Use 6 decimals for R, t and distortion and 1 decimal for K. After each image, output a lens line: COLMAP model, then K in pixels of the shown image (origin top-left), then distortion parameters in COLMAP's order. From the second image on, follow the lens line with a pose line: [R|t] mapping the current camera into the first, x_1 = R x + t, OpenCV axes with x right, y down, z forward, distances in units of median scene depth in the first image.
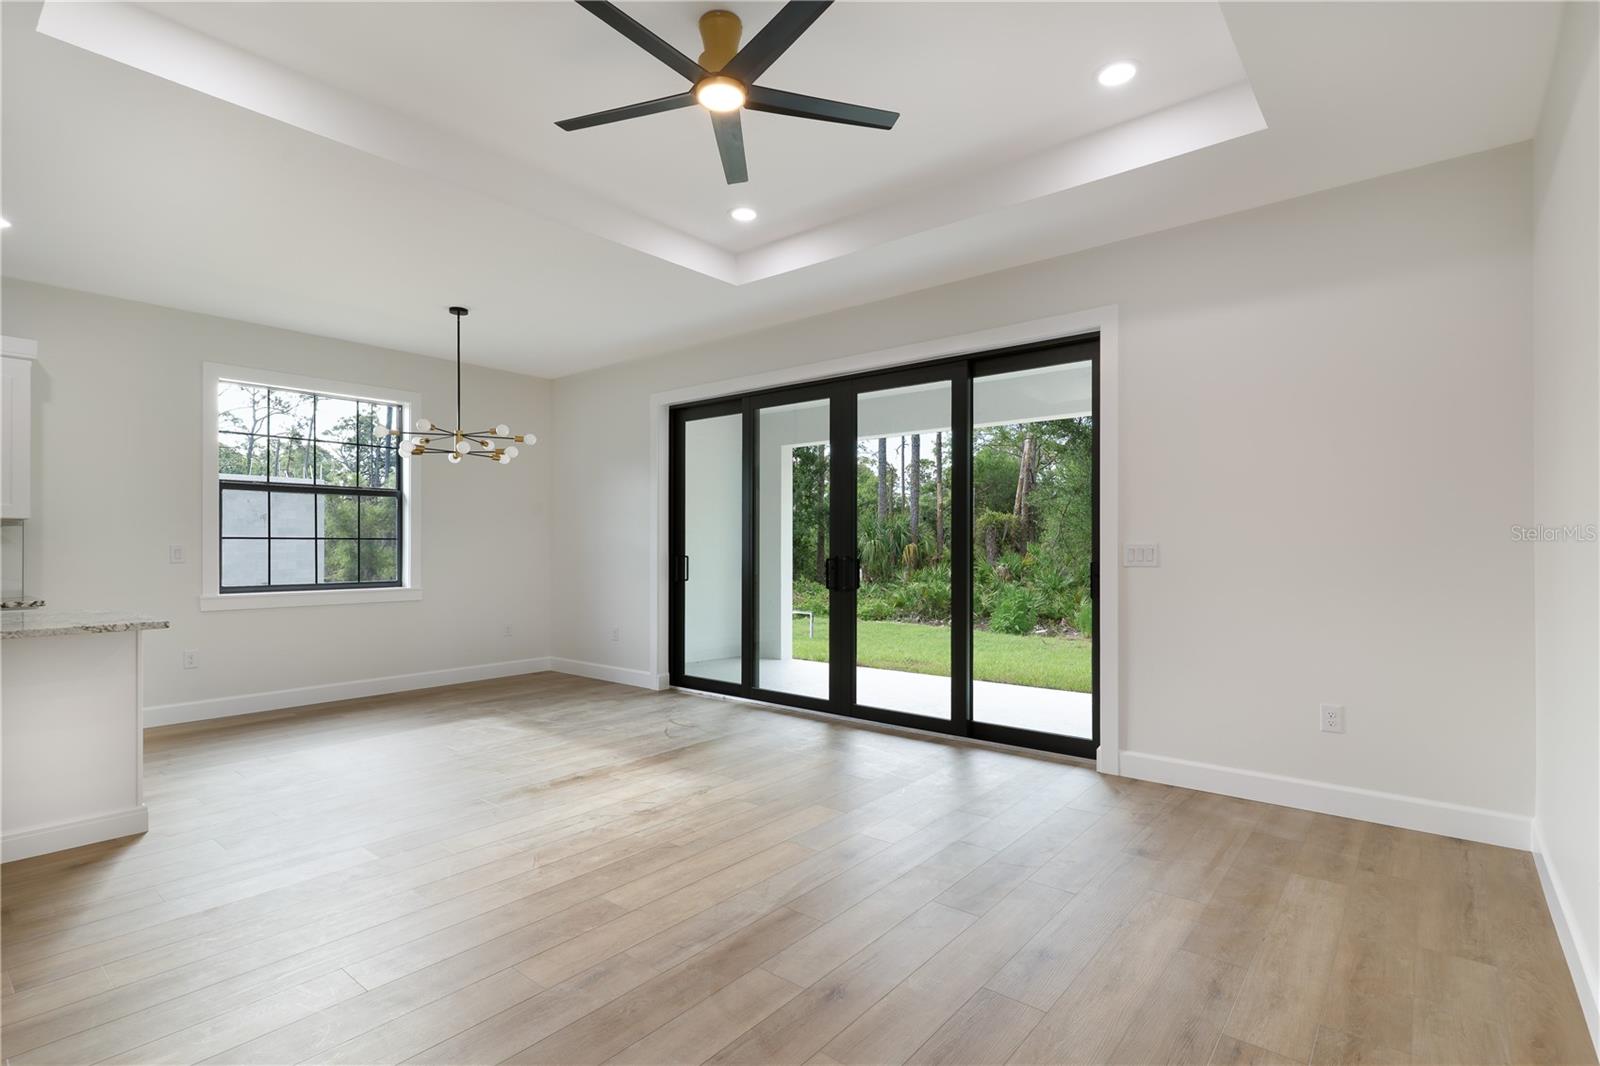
lens RADIAL K [[769.2, 0, 799.4], [0, 769.2, 540.4], [0, 0, 1]] dist [0.002154, 0.000784]
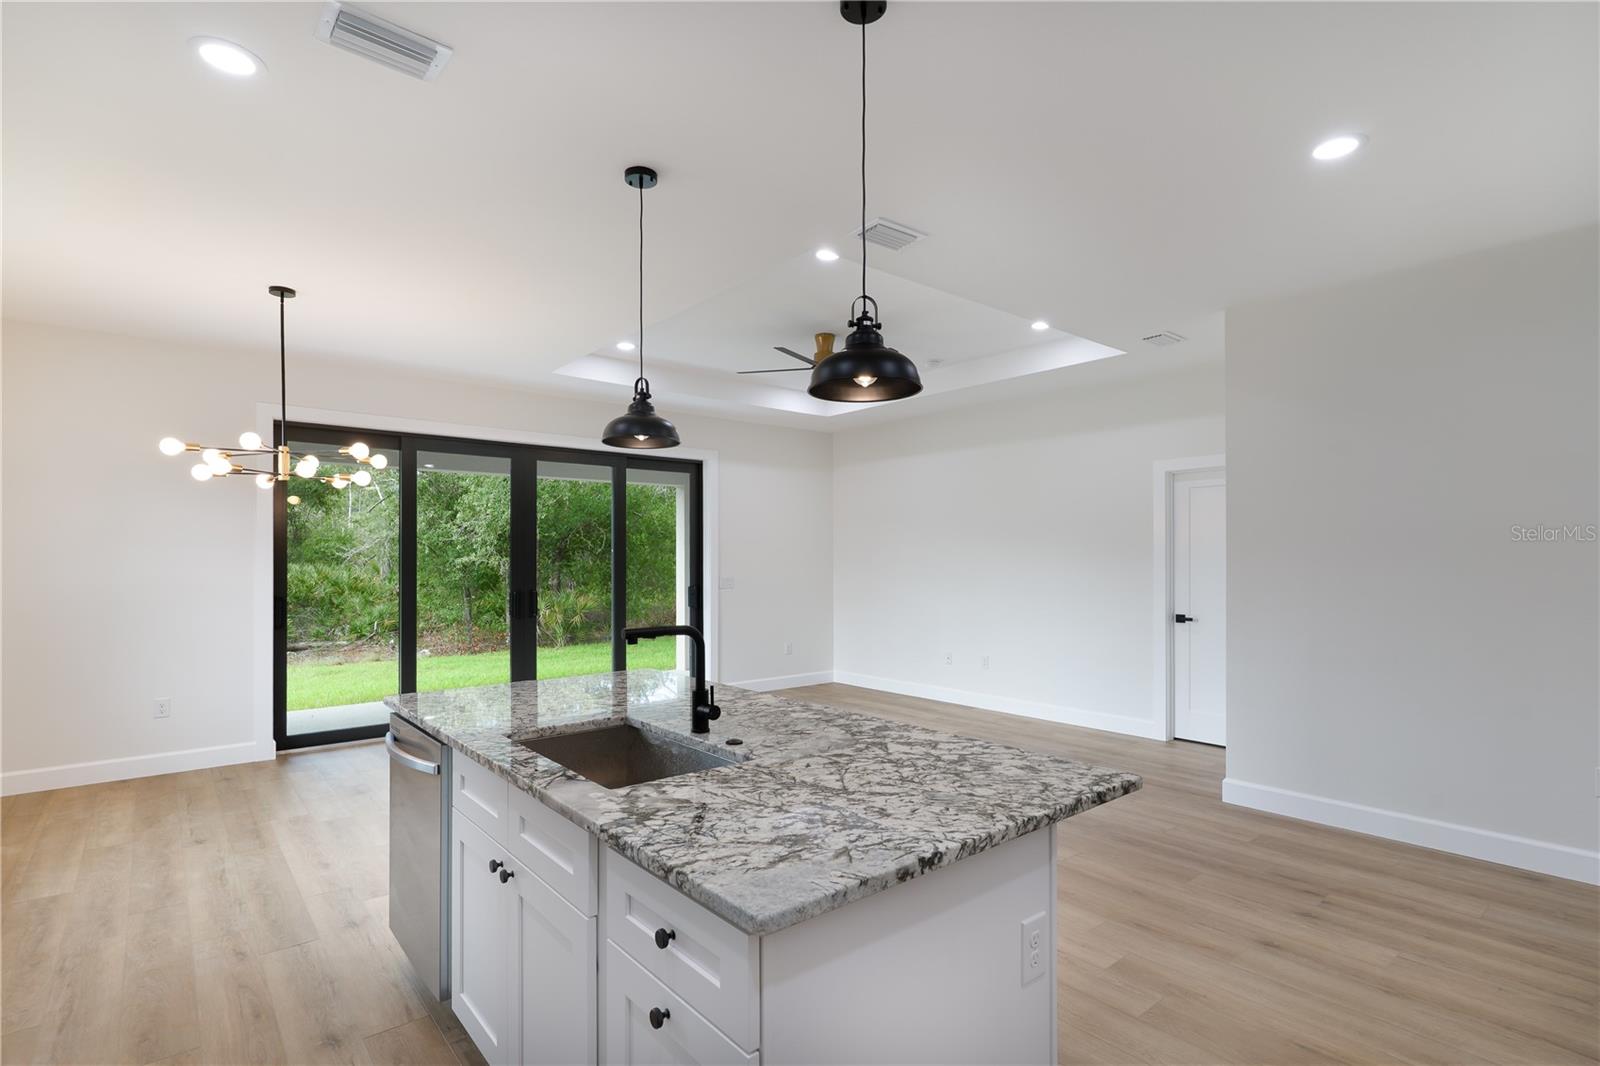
lens RADIAL K [[773.4, 0, 803.4], [0, 773.4, 550.2], [0, 0, 1]] dist [0.003173, -0.000202]
pose [[0.178063, 0.009961, 0.983969, -0.978600], [-0.004307, 0.999947, -0.009343, -0.029889], [-0.984010, -0.002574, 0.178096, 0.304888]]
